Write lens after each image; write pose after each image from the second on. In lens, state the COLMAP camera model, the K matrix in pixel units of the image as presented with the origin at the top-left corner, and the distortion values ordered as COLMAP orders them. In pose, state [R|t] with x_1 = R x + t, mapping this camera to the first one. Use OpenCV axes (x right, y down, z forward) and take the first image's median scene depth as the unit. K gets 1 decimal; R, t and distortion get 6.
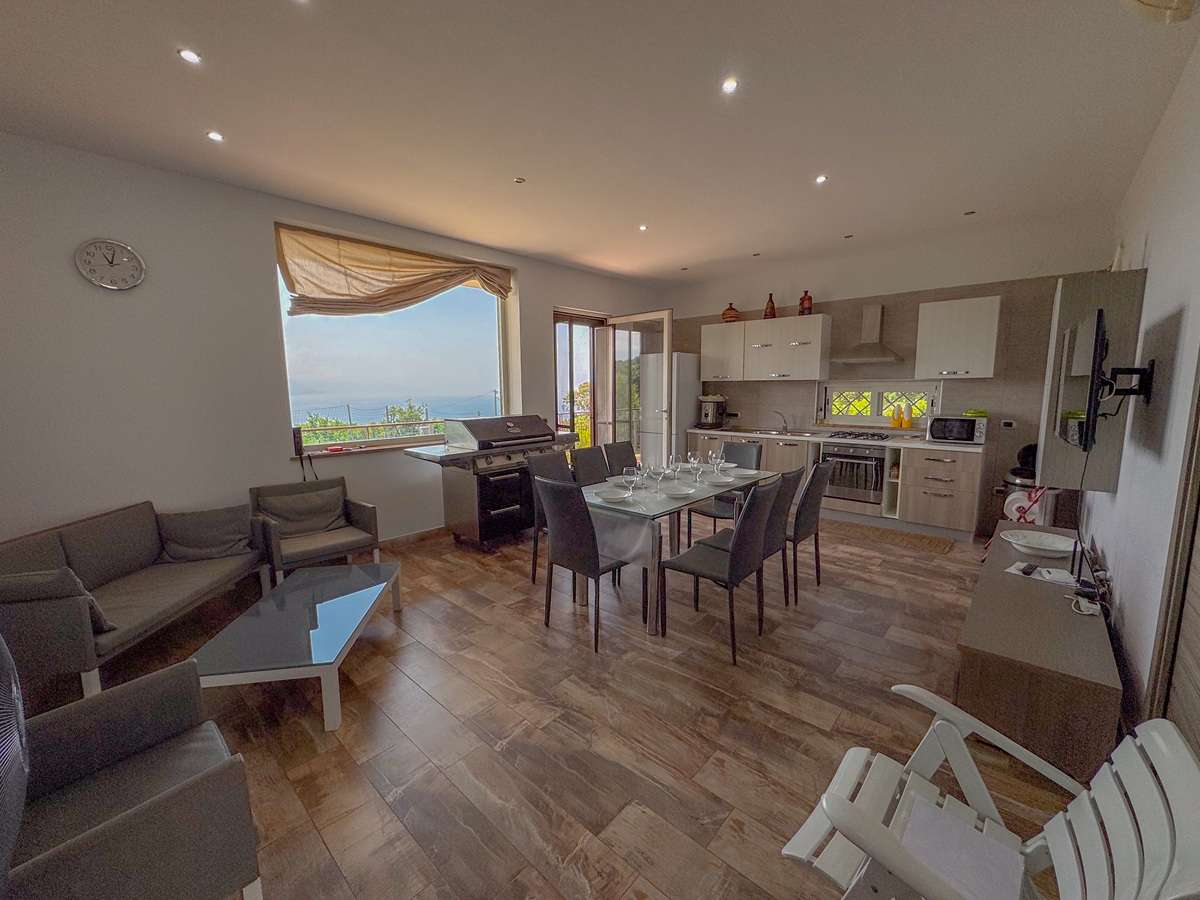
lens RADIAL K [[477.6, 0, 599.5], [0, 477.6, 447.1], [0, 0, 1]] dist [-0.001309, -0.000166]
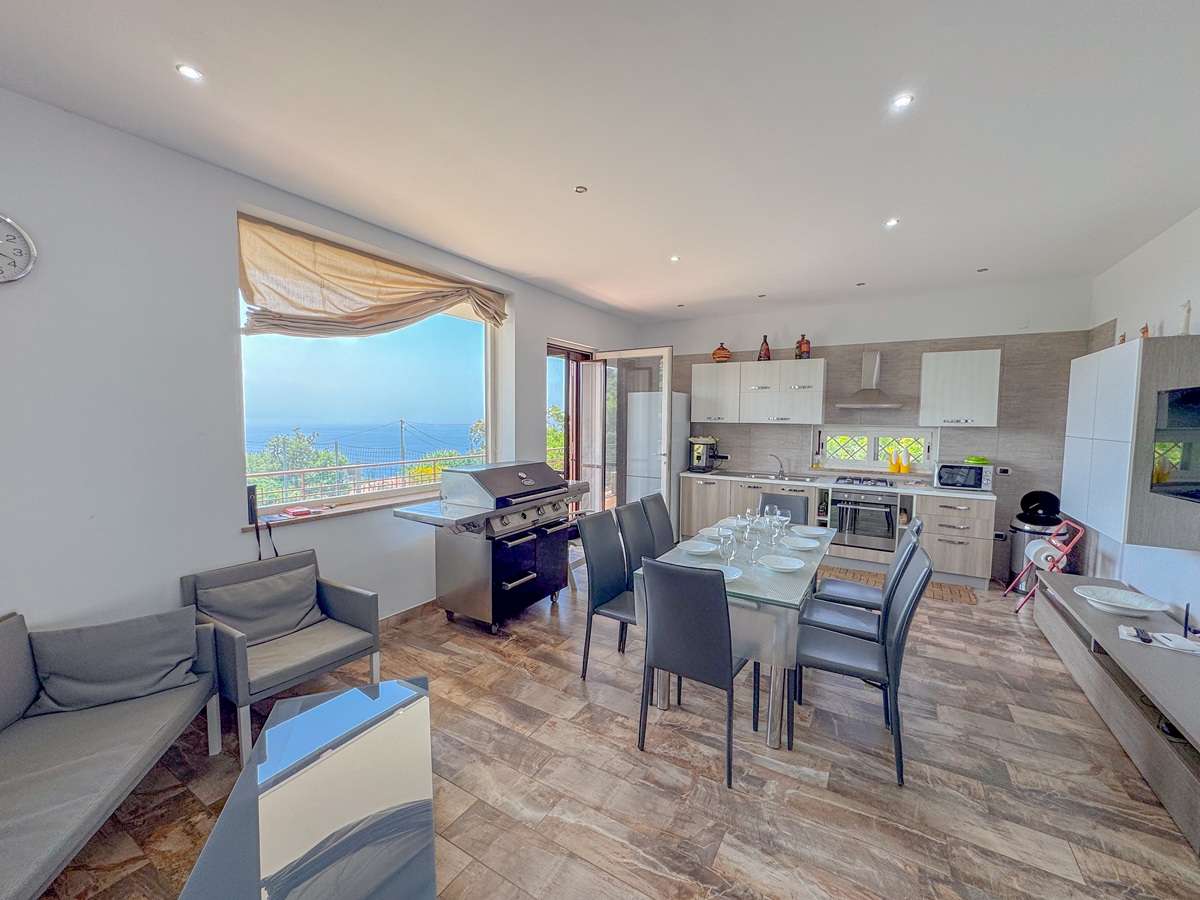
lens RADIAL K [[477.6, 0, 598.5], [0, 477.6, 447.8], [0, 0, 1]] dist [-0.001309, -0.000166]
pose [[0.980835, 0.004024, 0.194797, -0.220575], [0.008121, 0.998074, -0.061509, -0.042716], [-0.194669, 0.061912, 0.978913, 0.153802]]
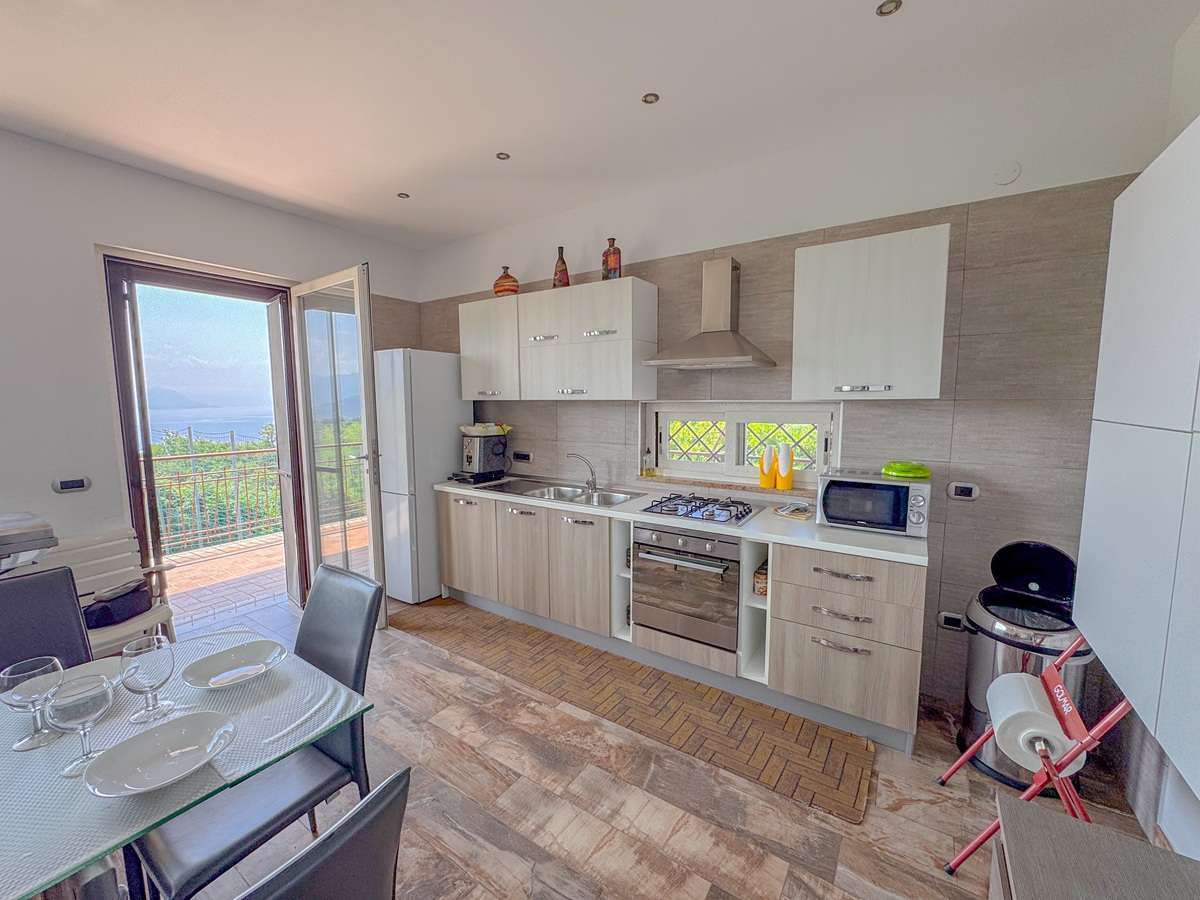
lens RADIAL K [[477.6, 0, 601.2], [0, 477.6, 447.2], [0, 0, 1]] dist [-0.001309, -0.000166]
pose [[0.988092, -0.012400, 0.153367, 0.412749], [0.016859, 0.999471, -0.027810, -0.088455], [-0.152941, 0.030064, 0.987778, 0.574885]]
